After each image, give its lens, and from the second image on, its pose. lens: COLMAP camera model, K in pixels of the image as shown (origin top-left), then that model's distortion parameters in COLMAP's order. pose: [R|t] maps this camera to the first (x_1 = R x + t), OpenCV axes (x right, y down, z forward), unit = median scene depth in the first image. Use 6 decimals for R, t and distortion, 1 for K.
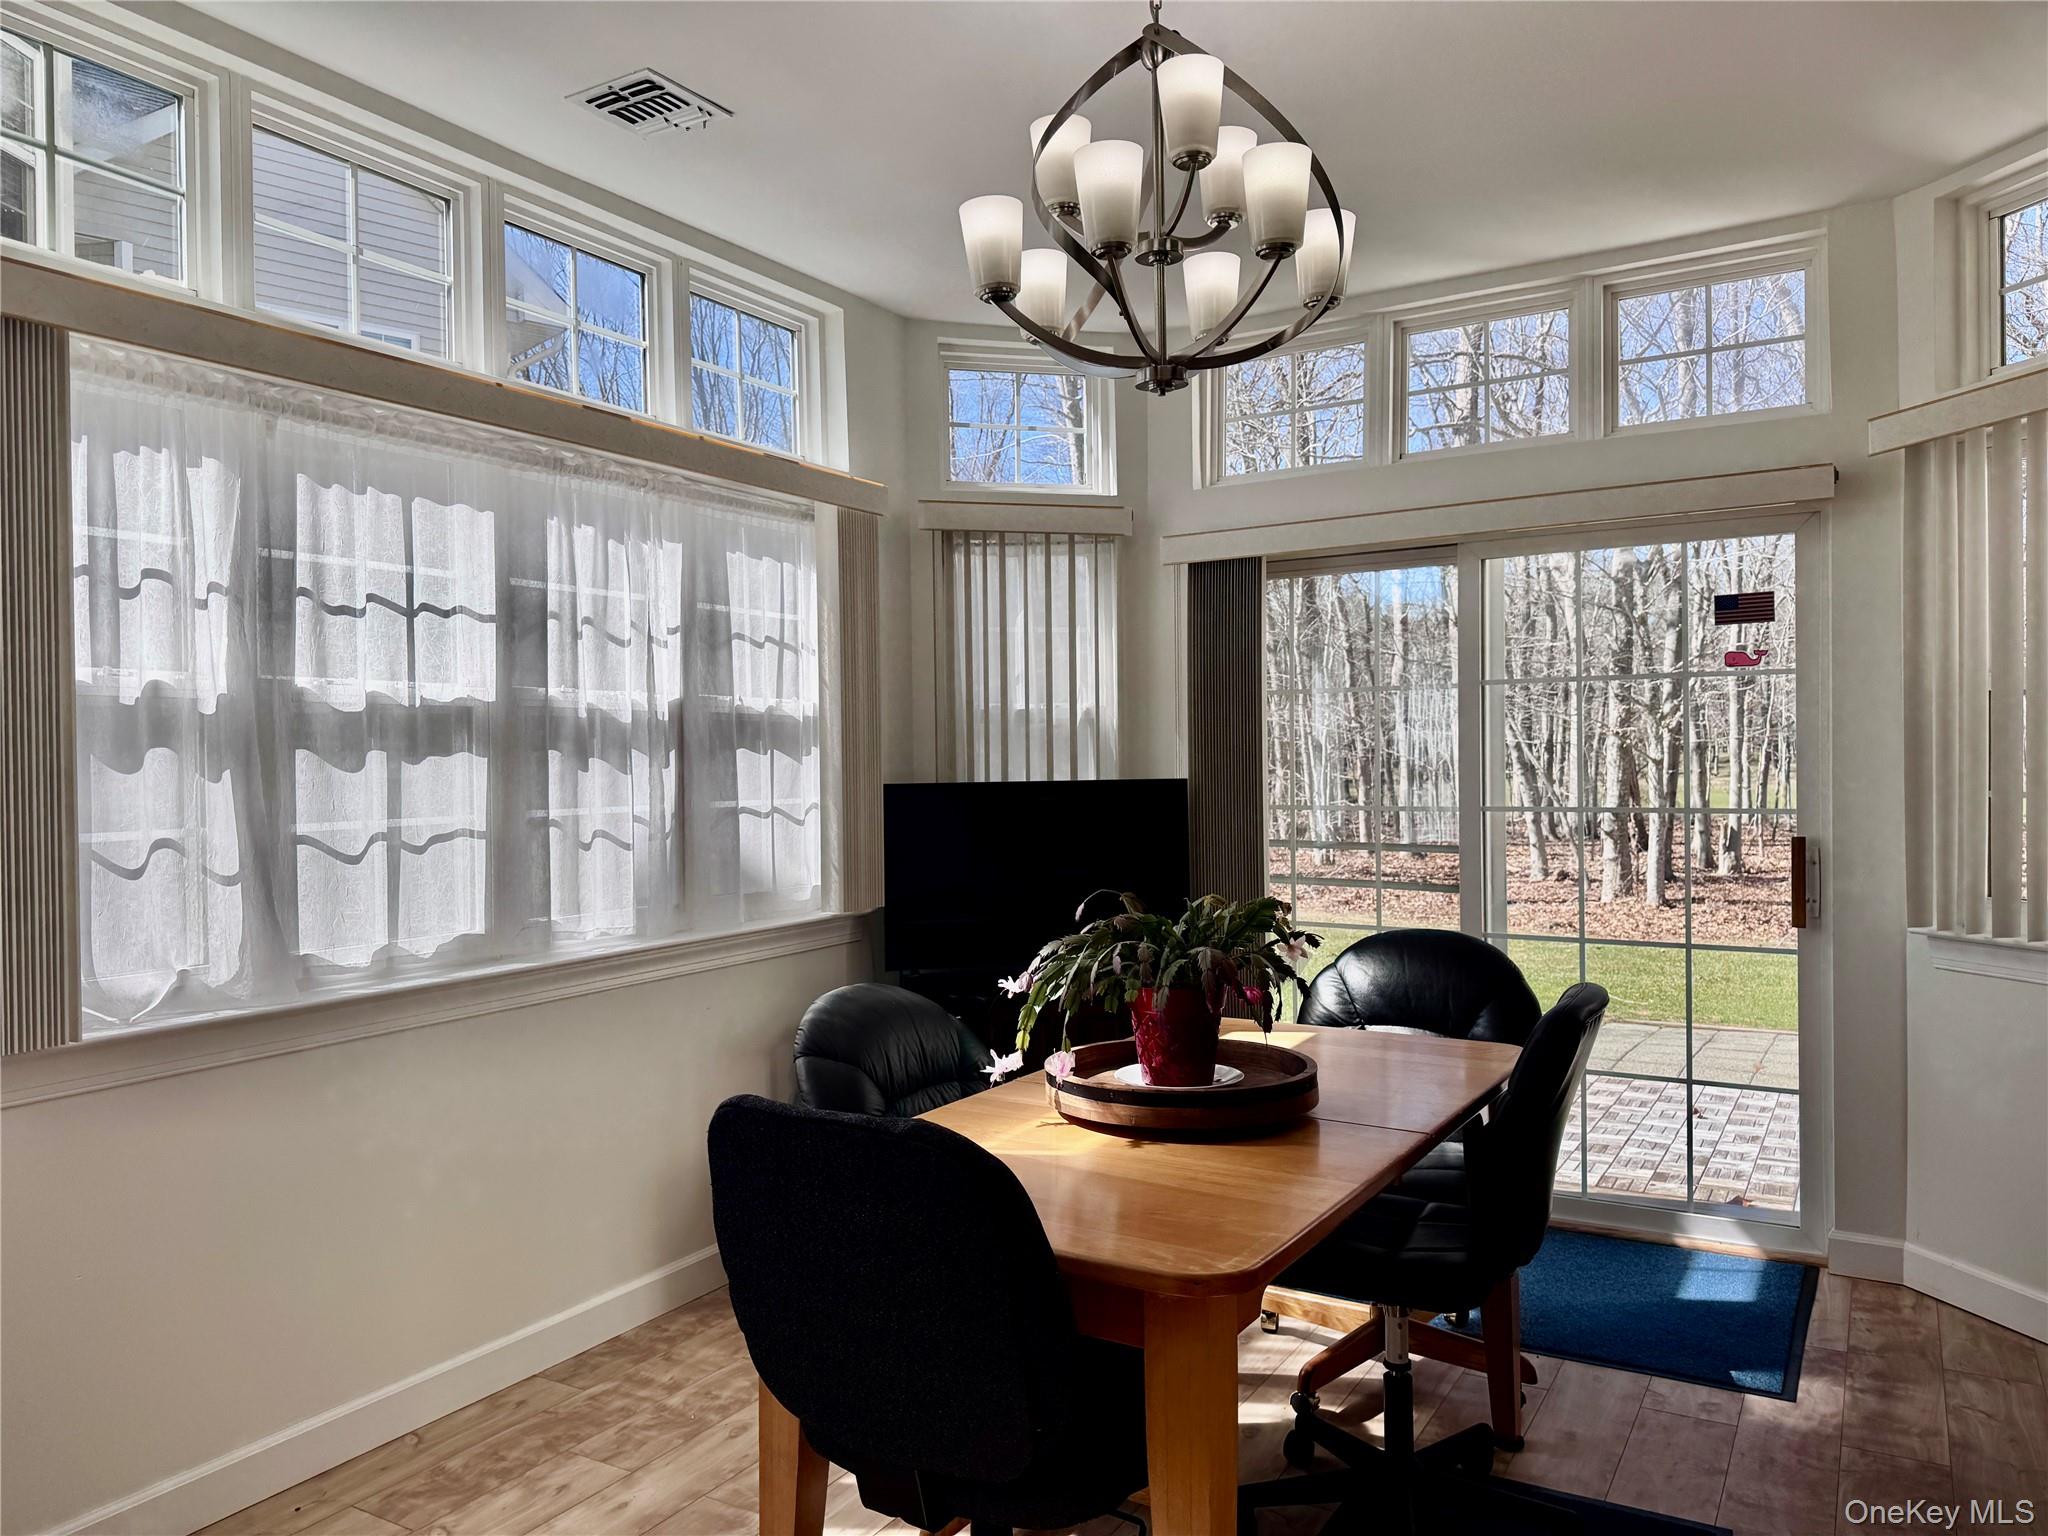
lens RADIAL K [[1434.5, 0, 1018.2], [0, 1434.5, 760.6], [0, 0, 1]] dist [0.010373, 0.000994]
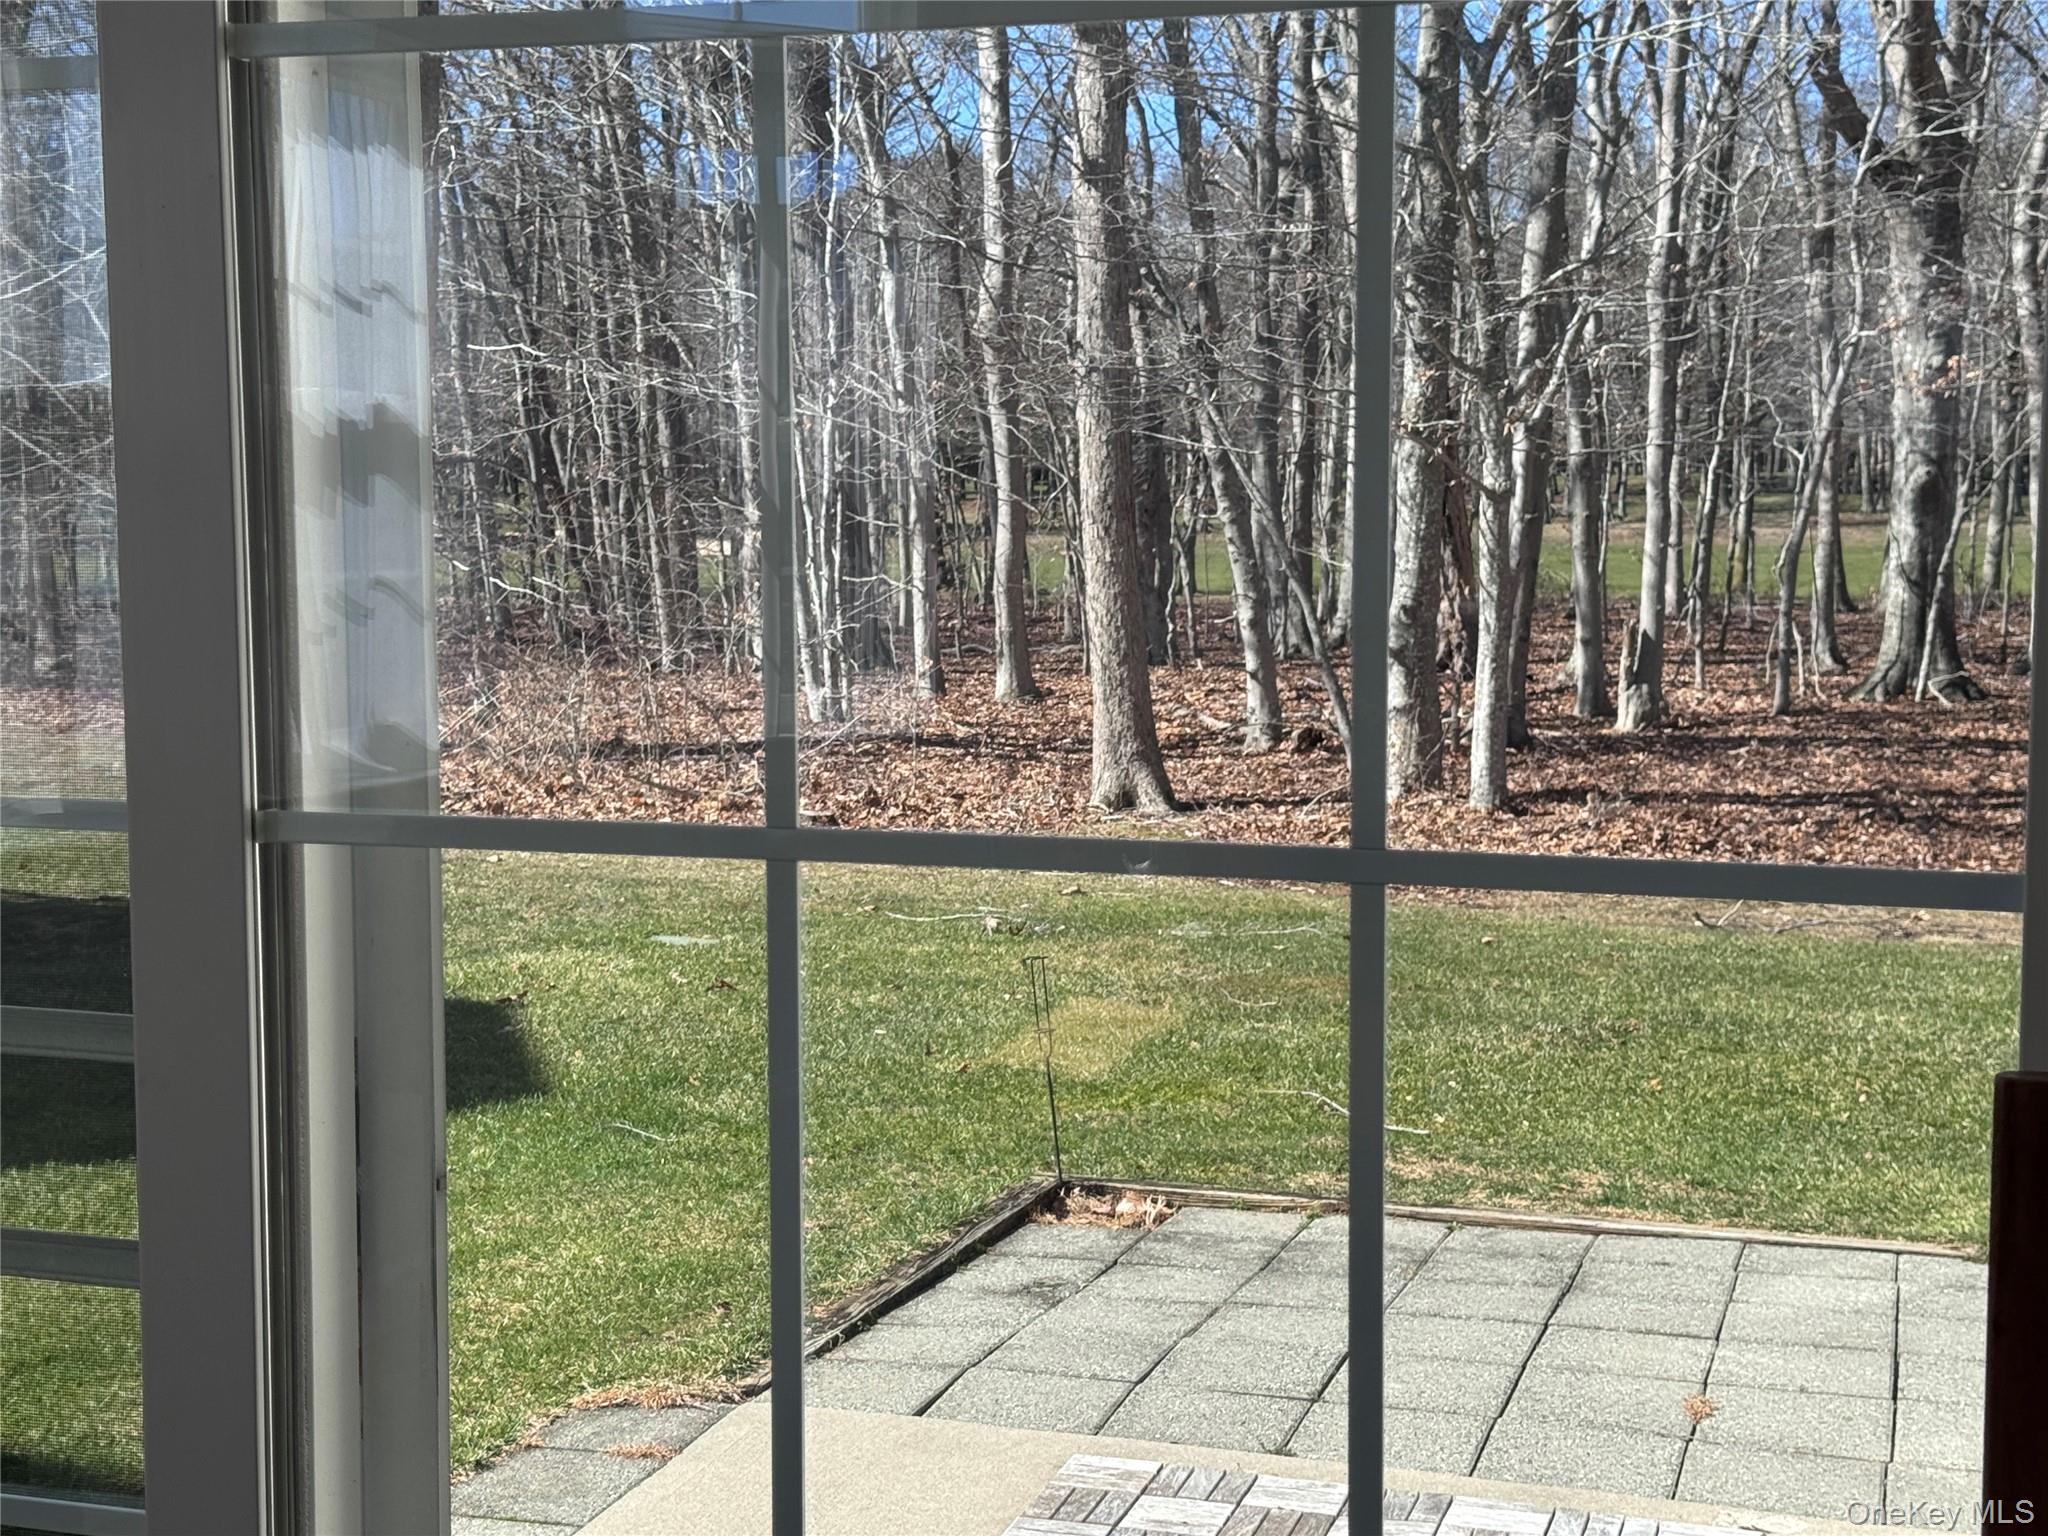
lens RADIAL K [[2905.0, 0, 1024.3], [0, 2905.0, 773.7], [0, 0, 1]] dist [0.204898, 0.000000]
pose [[0.968527, -0.020346, 0.248074, 0.055235], [-0.003889, 0.995295, 0.096810, -0.000600], [-0.248876, -0.094728, 0.963892, 0.110444]]
